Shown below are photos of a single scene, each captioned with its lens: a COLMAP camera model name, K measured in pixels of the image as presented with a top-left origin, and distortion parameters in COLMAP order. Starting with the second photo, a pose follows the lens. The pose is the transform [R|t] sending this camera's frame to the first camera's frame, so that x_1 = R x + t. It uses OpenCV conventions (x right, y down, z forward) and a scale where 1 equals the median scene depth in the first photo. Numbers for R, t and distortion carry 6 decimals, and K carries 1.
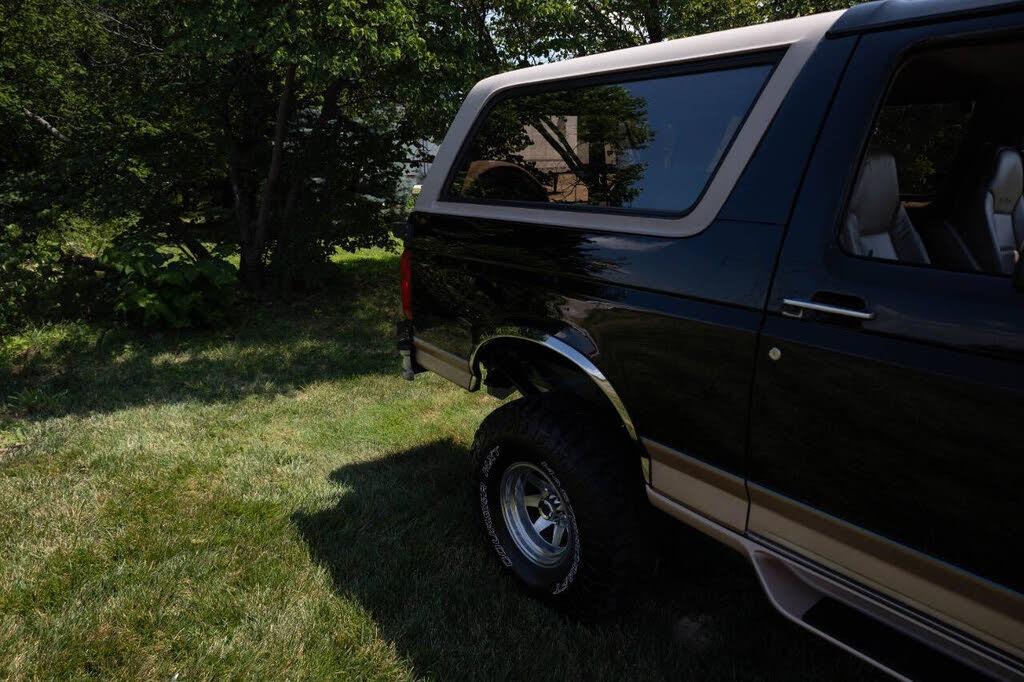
lens RADIAL K [[657.6, 0, 517.1], [0, 657.6, 336.0], [0, 0, 1]] dist [-0.004420, 0.005640]
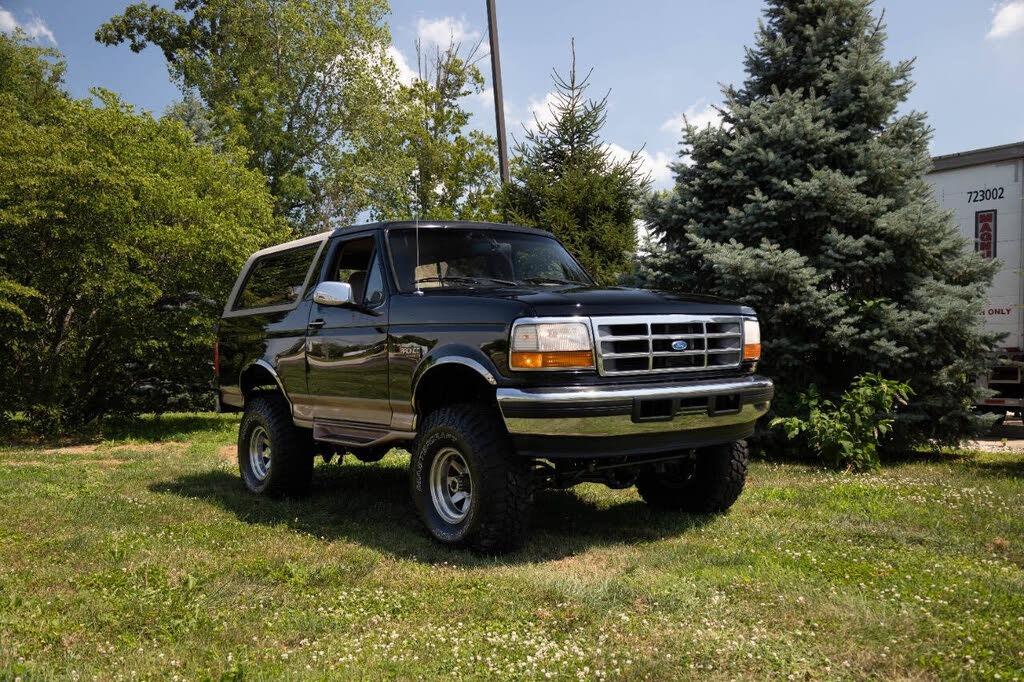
lens RADIAL K [[952.7, 0, 508.4], [0, 952.7, 342.4], [0, 0, 1]] dist [0.003876, 0.000000]
pose [[0.999201, -0.025349, -0.030908, 0.335205], [0.016626, 0.966710, -0.255334, 0.264602], [0.036351, 0.254616, 0.966359, -0.724433]]
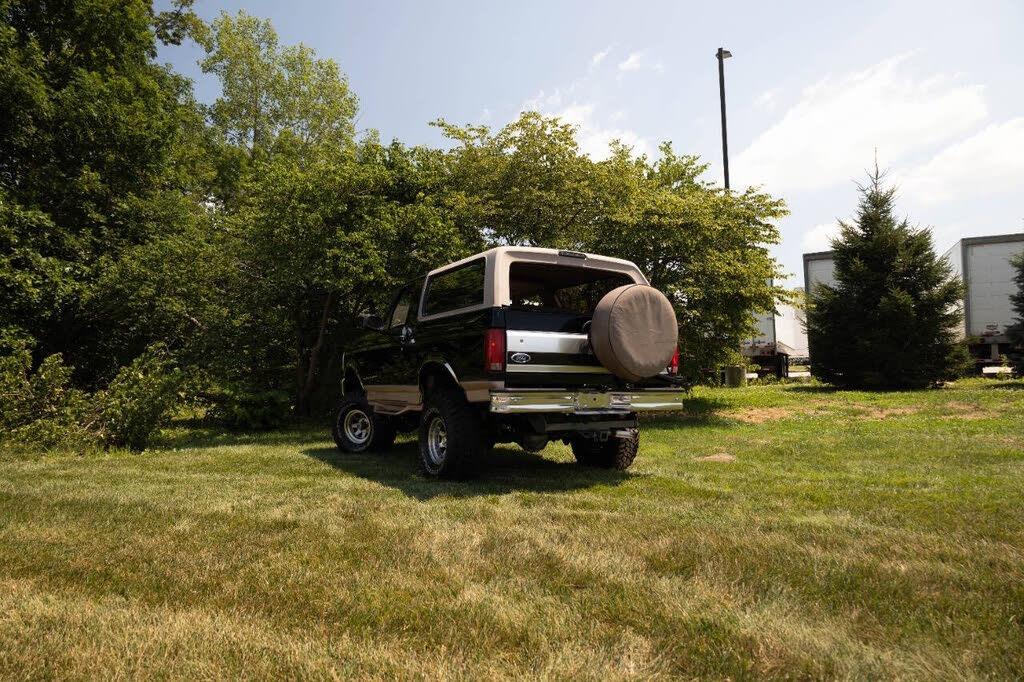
lens RADIAL K [[657.6, 0, 512.9], [0, 657.6, 339.3], [0, 0, 1]] dist [-0.004420, 0.005640]
pose [[0.993401, -0.020463, -0.112854, 0.346244], [-0.014134, 0.954615, -0.297508, 0.259791], [0.113820, 0.297140, 0.948026, -0.606283]]
